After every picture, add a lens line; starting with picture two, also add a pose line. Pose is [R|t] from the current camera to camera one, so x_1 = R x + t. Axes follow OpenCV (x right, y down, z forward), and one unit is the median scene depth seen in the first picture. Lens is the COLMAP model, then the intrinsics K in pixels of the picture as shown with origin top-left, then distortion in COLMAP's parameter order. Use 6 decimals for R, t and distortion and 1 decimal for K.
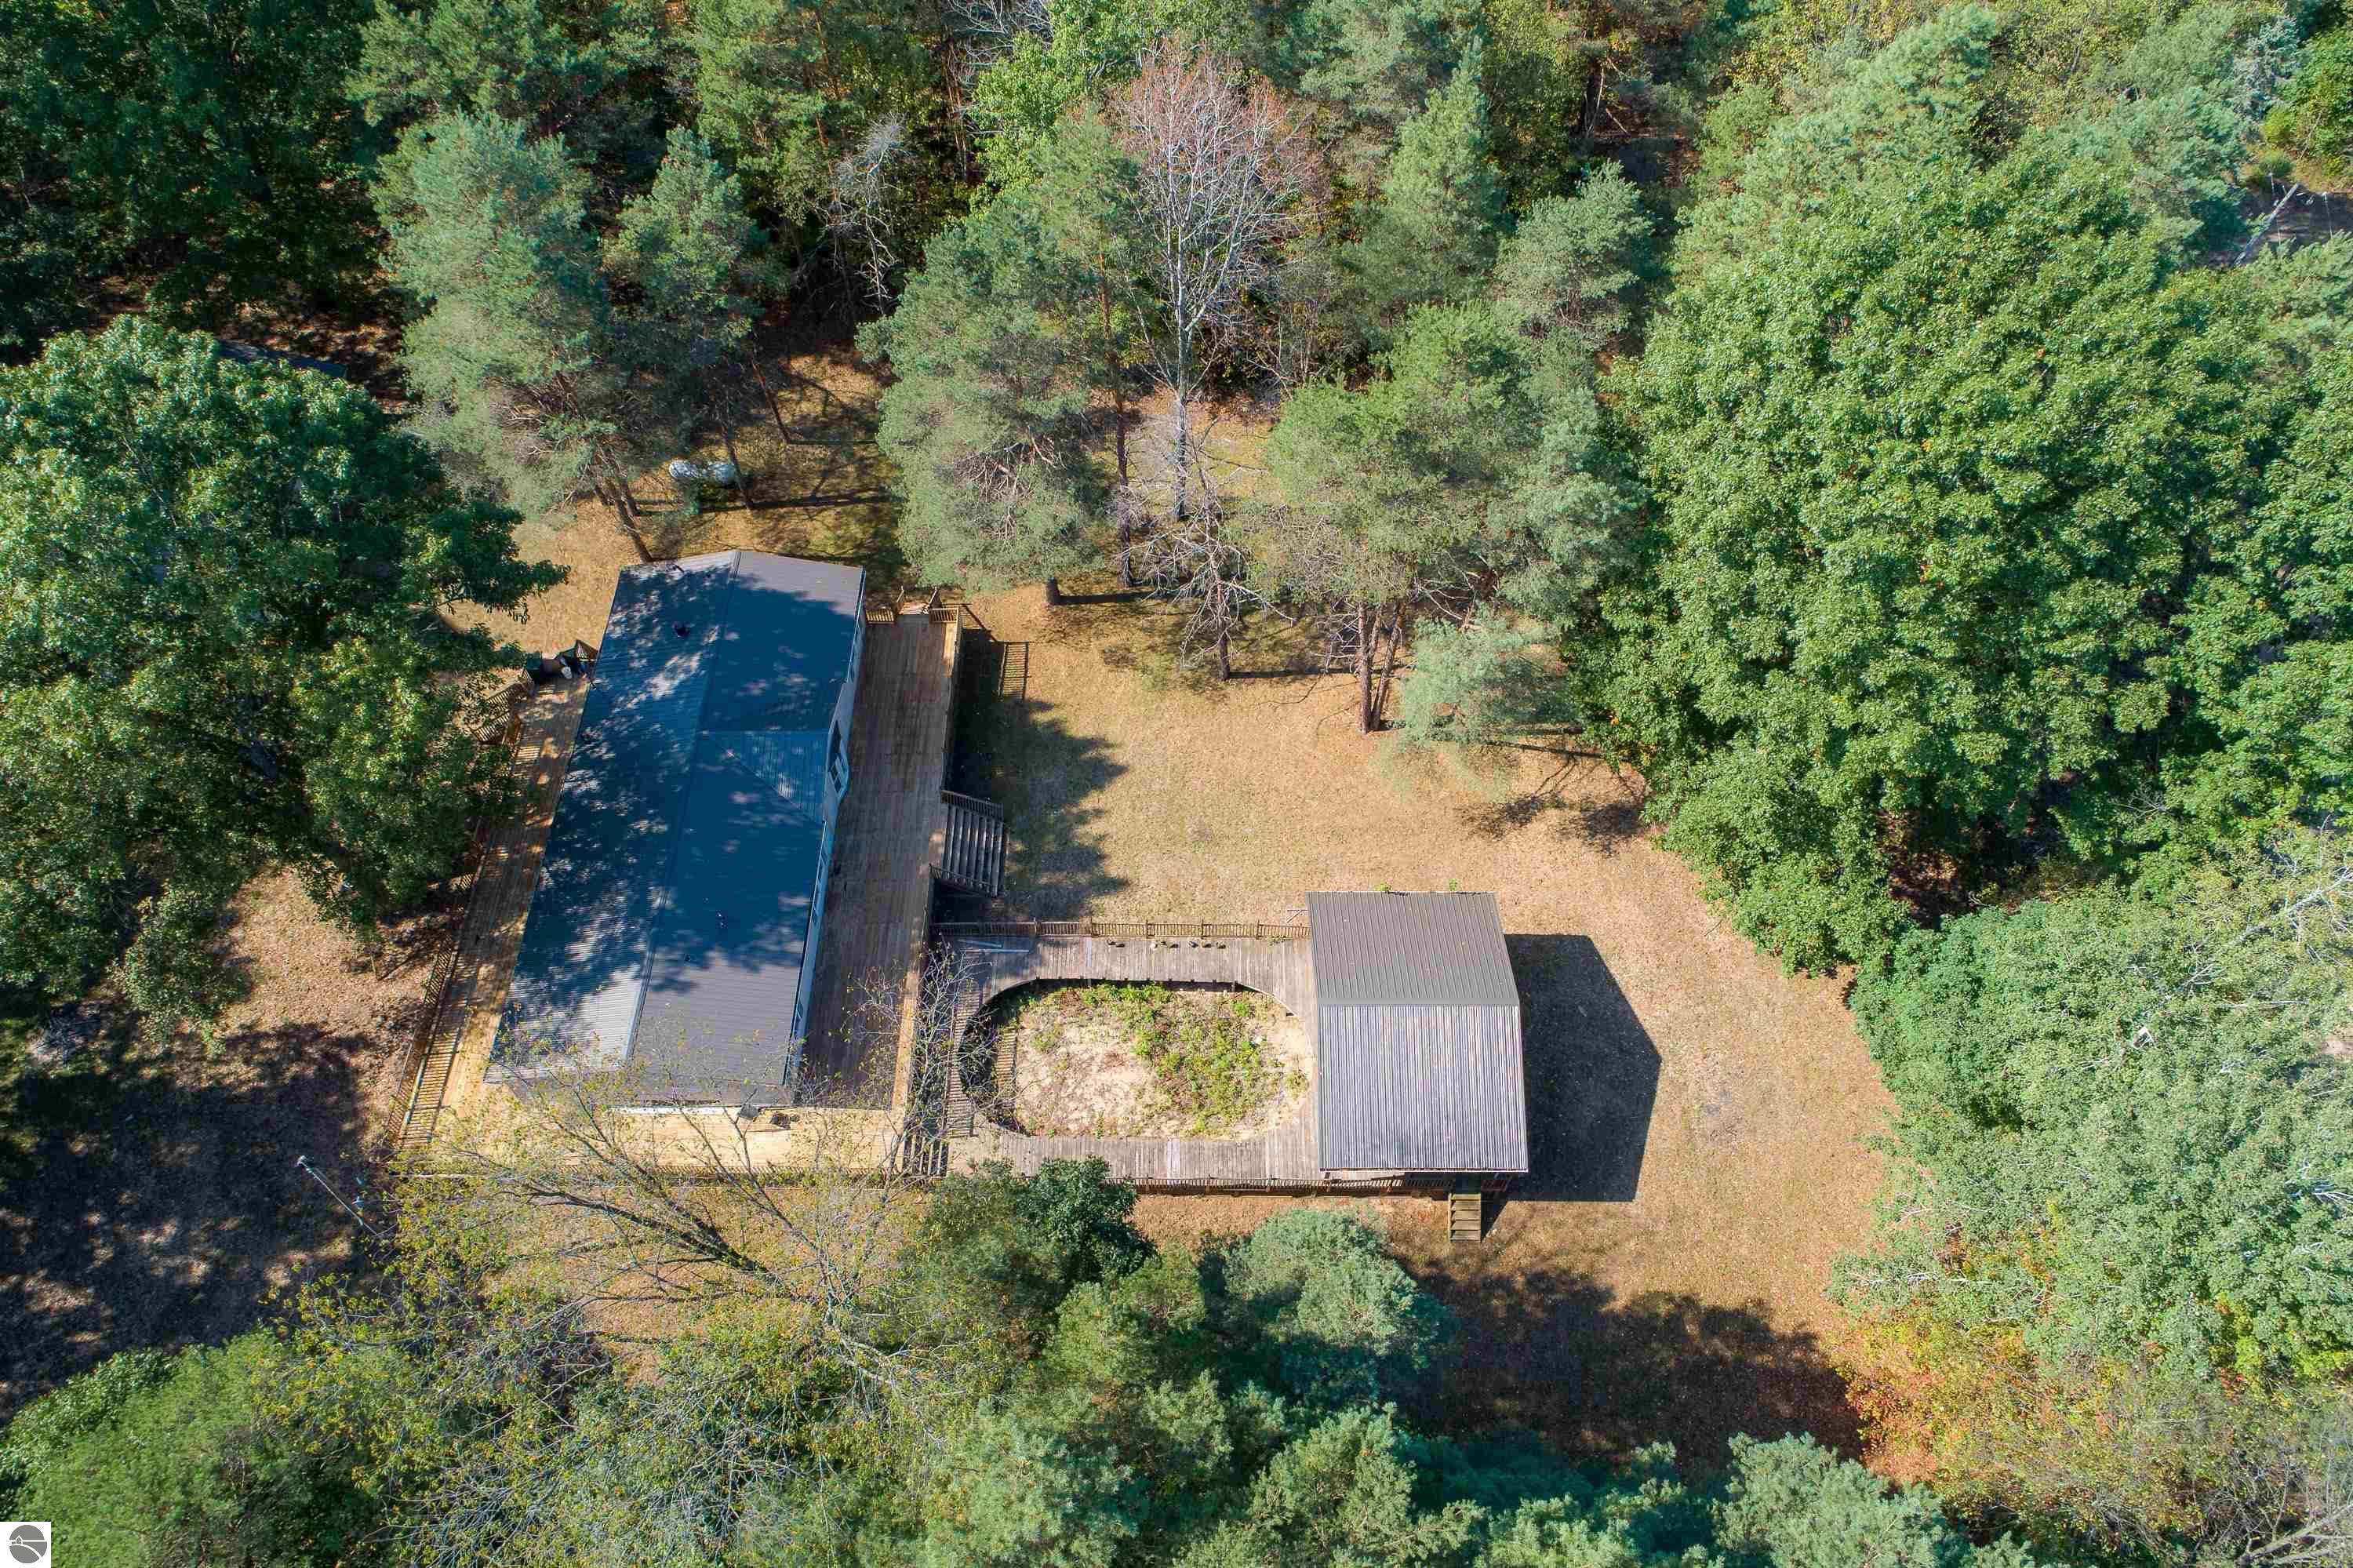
lens RADIAL K [[1624.2, 0, 1176.5], [0, 1624.2, 784.0], [0, 0, 1]] dist [0.000566, 0.000209]
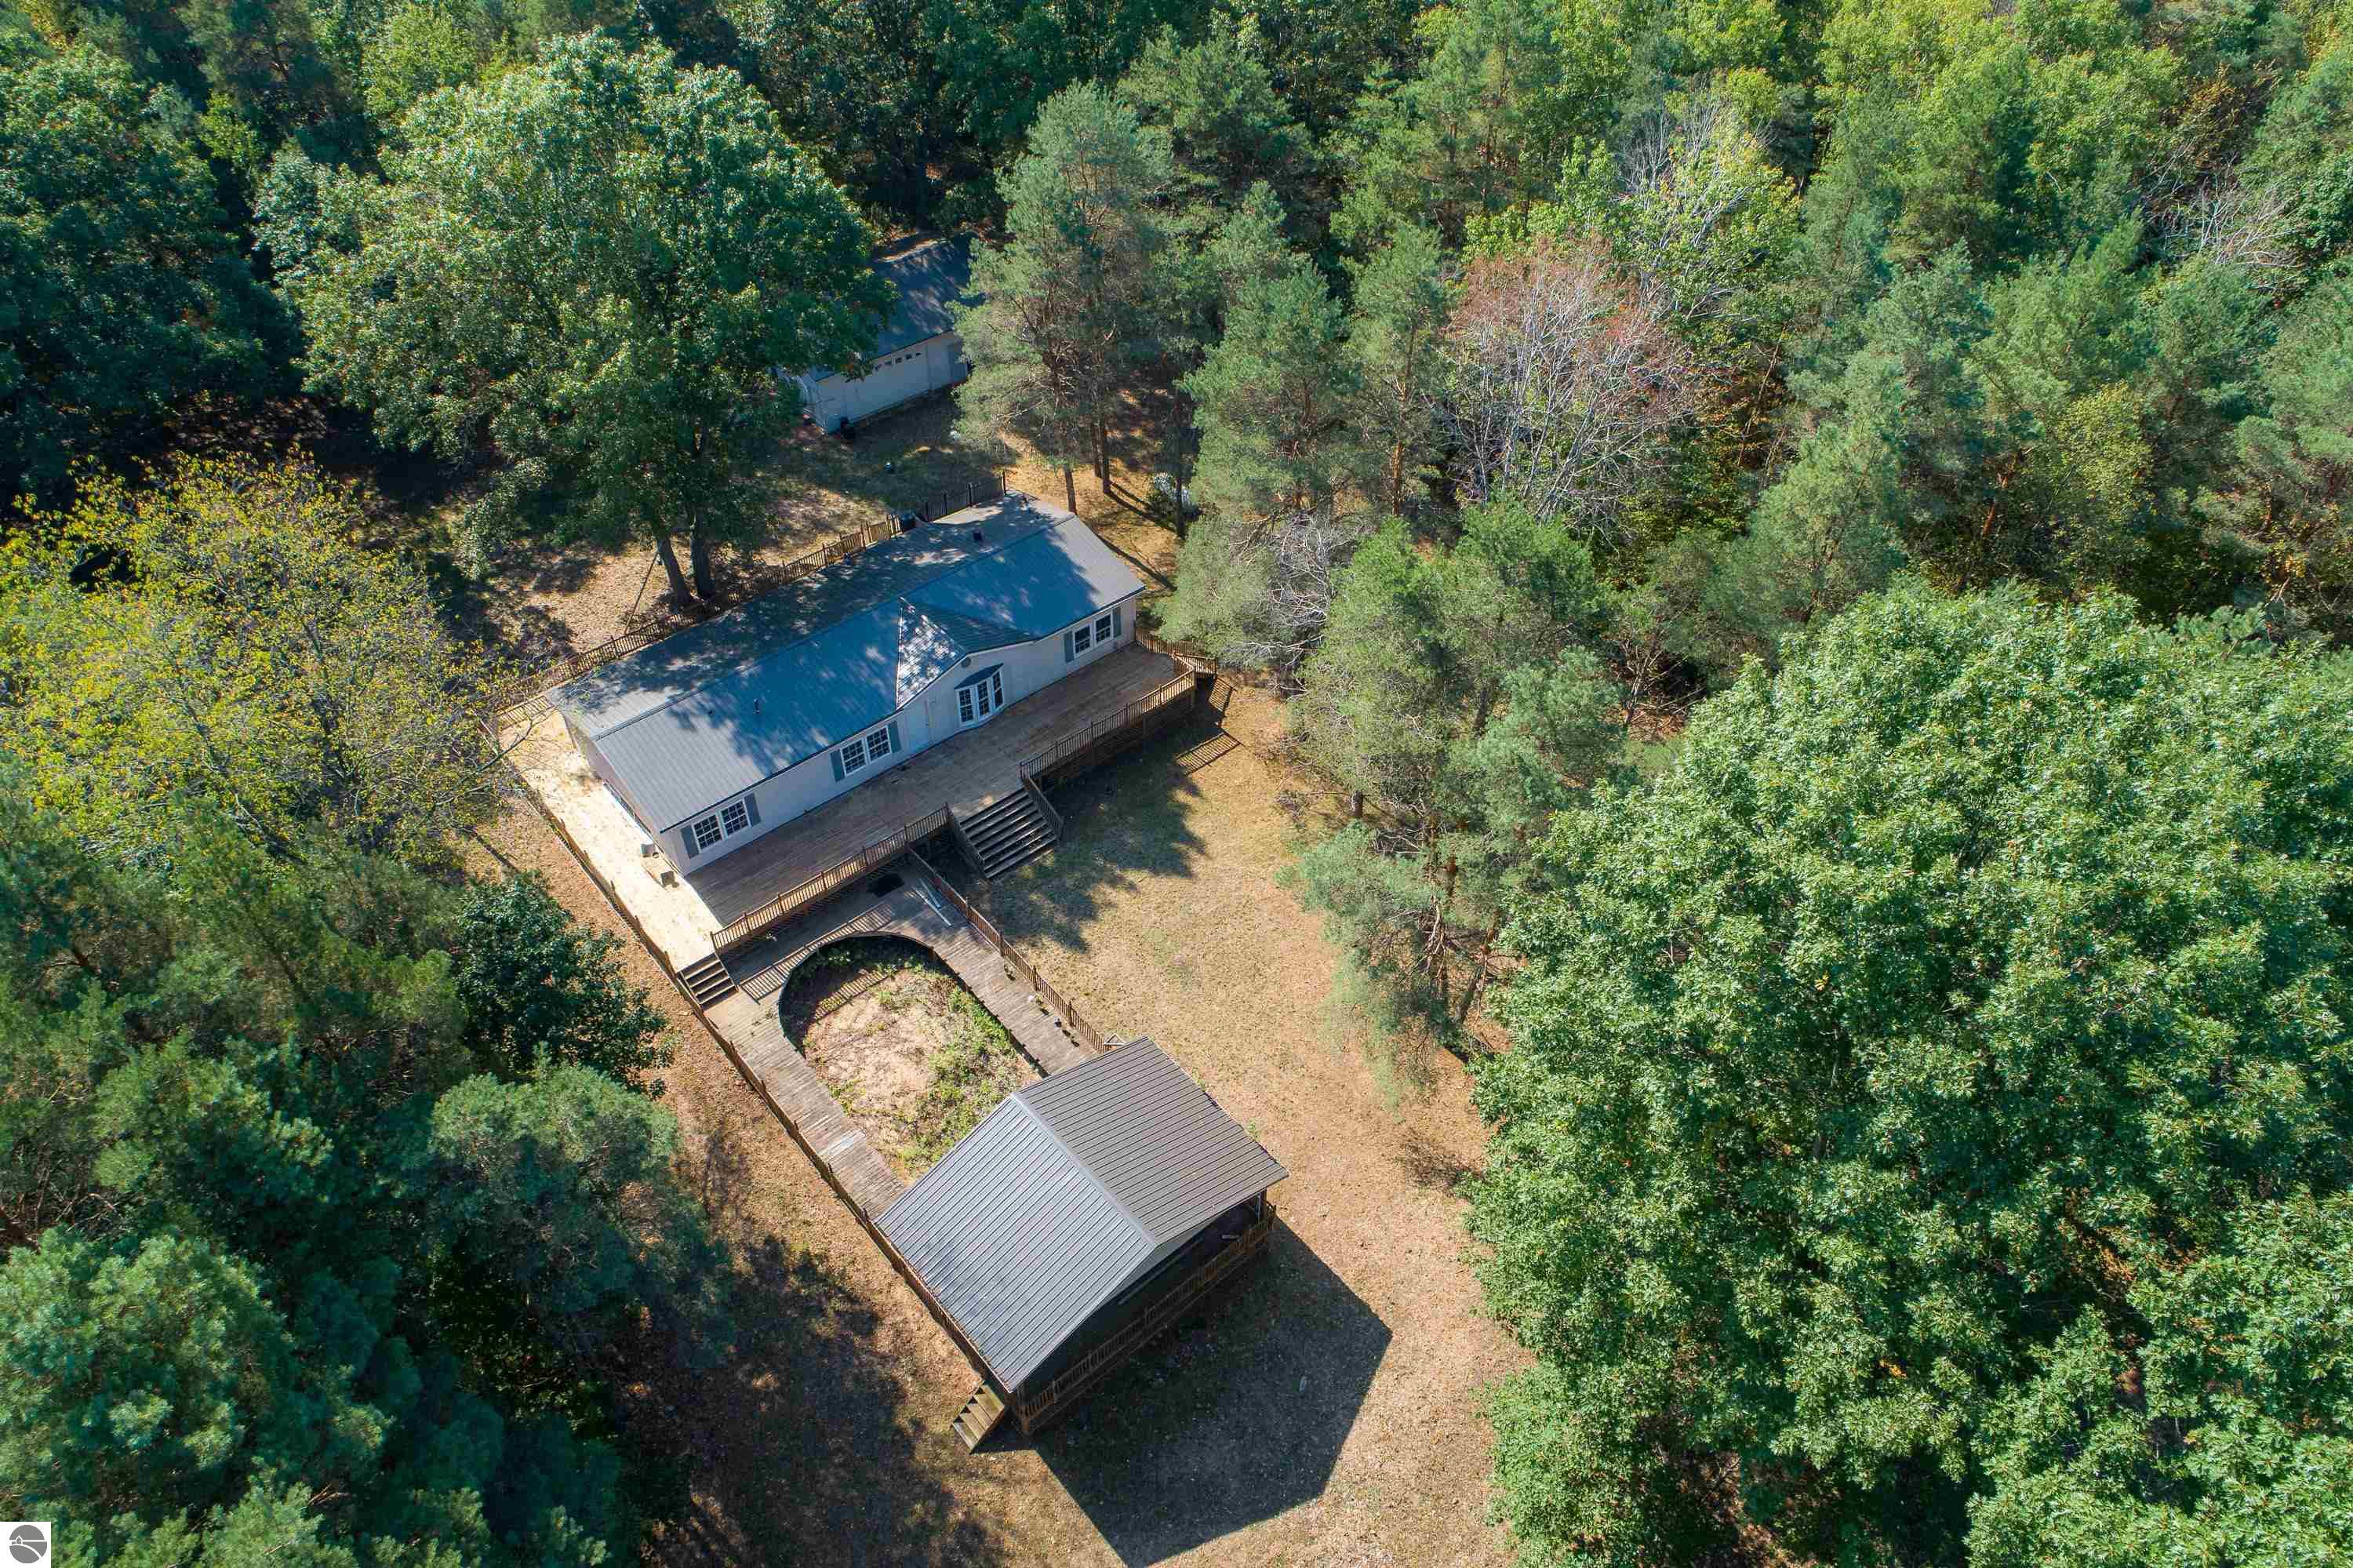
lens RADIAL K [[1624.2, 0, 1176.5], [0, 1624.2, 784.0], [0, 0, 1]] dist [0.000566, 0.000209]
pose [[0.646554, 0.522488, -0.555854, 0.501267], [-0.628690, 0.777656, -0.000299, -0.049496], [0.432107, 0.349654, 0.831280, 0.210291]]
